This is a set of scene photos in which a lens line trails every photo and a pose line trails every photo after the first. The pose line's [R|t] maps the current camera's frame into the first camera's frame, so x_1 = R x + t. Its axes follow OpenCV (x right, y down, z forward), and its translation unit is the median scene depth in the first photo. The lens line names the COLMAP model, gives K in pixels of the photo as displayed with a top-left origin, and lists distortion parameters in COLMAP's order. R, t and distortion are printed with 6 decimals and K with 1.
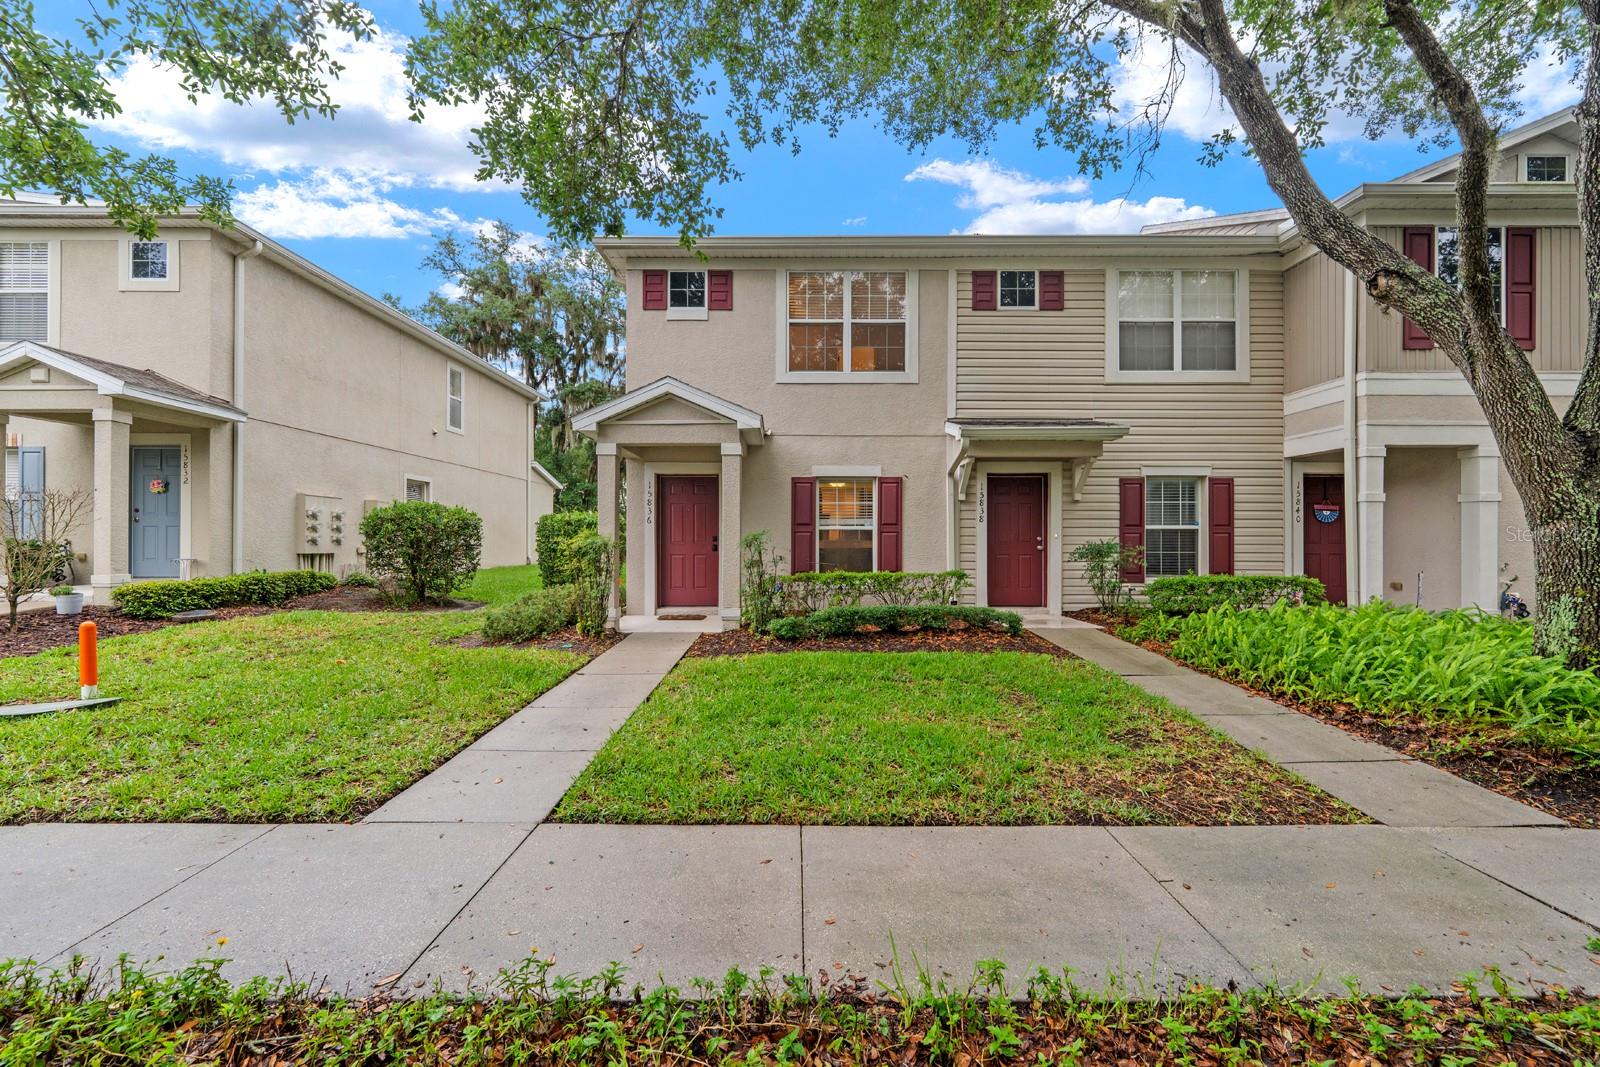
lens RADIAL K [[651.4, 0, 799.1], [0, 651.4, 537.2], [0, 0, 1]] dist [0.000745, -0.000484]
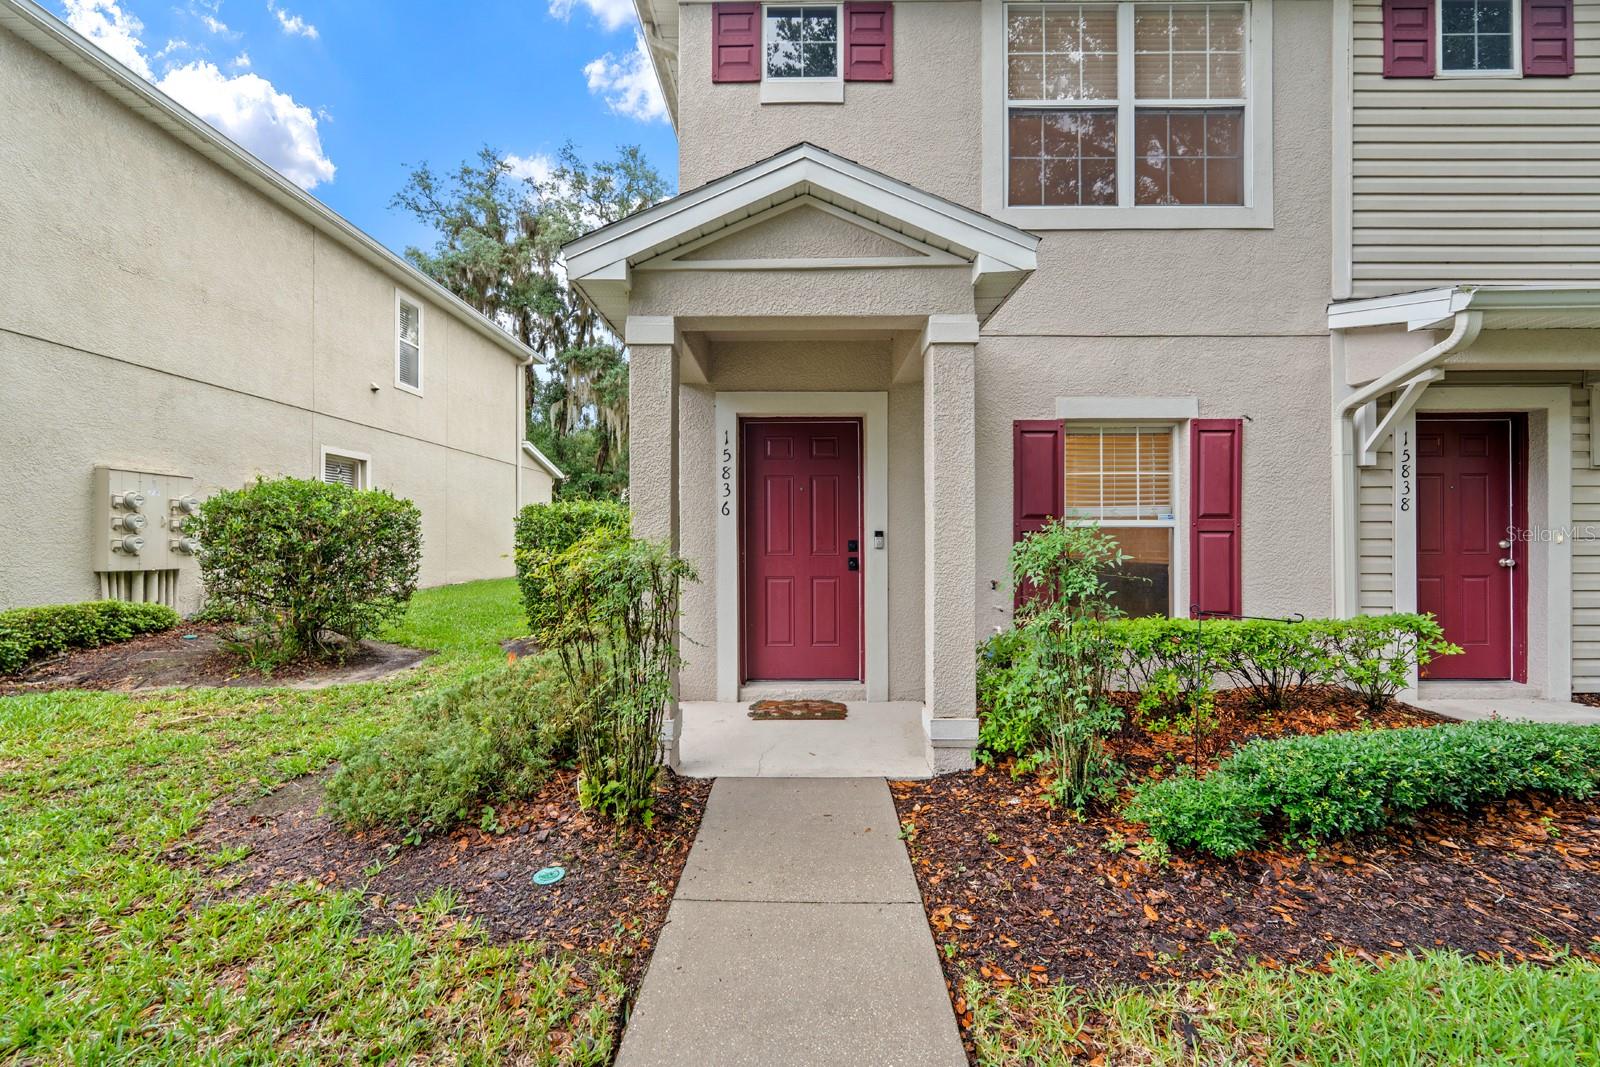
lens RADIAL K [[651.4, 0, 799.1], [0, 651.4, 537.2], [0, 0, 1]] dist [0.000745, -0.000484]
pose [[0.999966, -0.001952, -0.008073, -0.170354], [0.001944, 0.999998, -0.001040, -0.003817], [0.008075, 0.001024, 0.999967, 0.505442]]
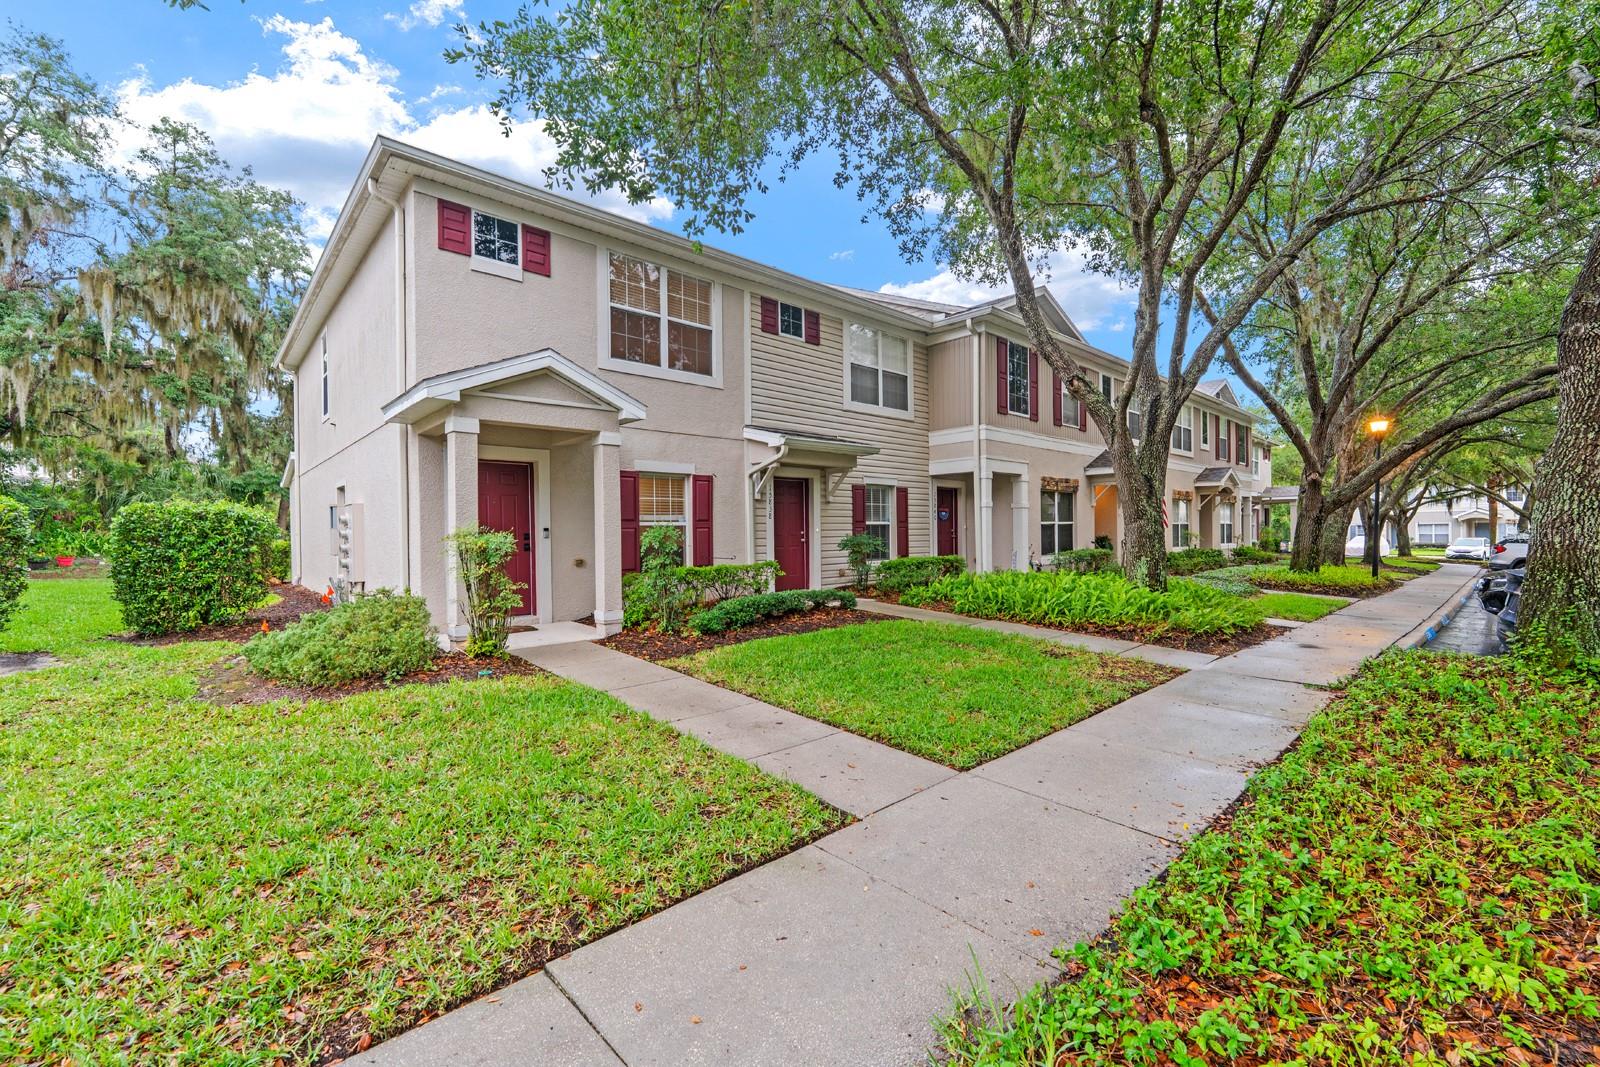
lens RADIAL K [[666.7, 0, 806.6], [0, 666.7, 537.3], [0, 0, 1]] dist [-0.000049, -0.000139]
pose [[0.728994, -0.015093, 0.684354, -0.472647], [0.011150, 0.999886, 0.010174, -0.001633], [-0.684429, 0.000214, 0.729079, 0.103156]]
